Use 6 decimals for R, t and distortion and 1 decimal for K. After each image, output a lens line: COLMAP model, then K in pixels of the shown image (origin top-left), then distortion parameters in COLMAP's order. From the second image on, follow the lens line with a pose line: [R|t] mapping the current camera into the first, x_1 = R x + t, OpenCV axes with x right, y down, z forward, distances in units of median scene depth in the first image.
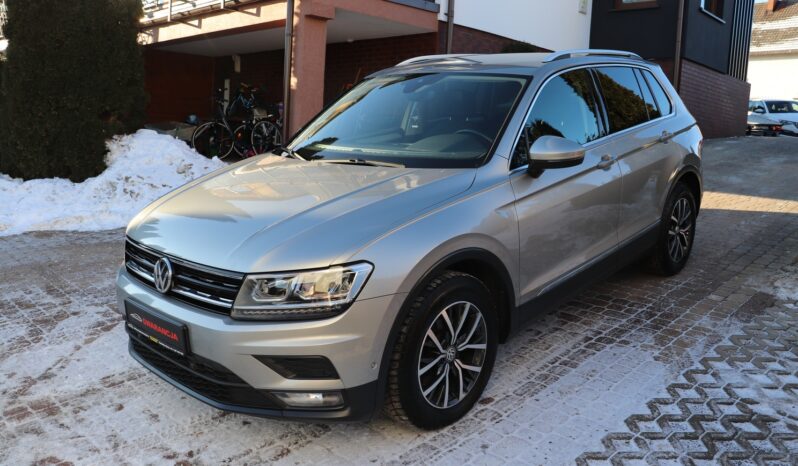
lens RADIAL K [[652.6, 0, 383.9], [0, 652.6, 232.7], [0, 0, 1]] dist [-0.168231, 0.145124]
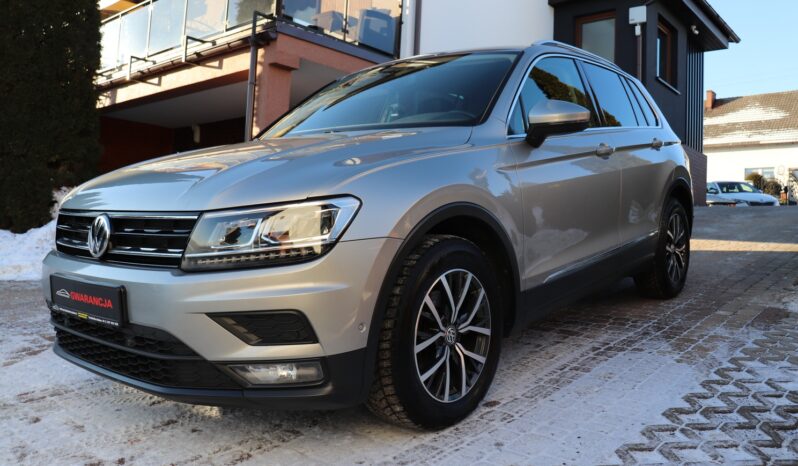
lens RADIAL K [[652.6, 0, 383.9], [0, 652.6, 232.7], [0, 0, 1]] dist [-0.168231, 0.145124]
pose [[0.997881, -0.001018, 0.065061, -0.034178], [0.011073, 0.987949, -0.154385, 0.182728], [-0.064119, 0.154779, 0.985866, 0.173253]]
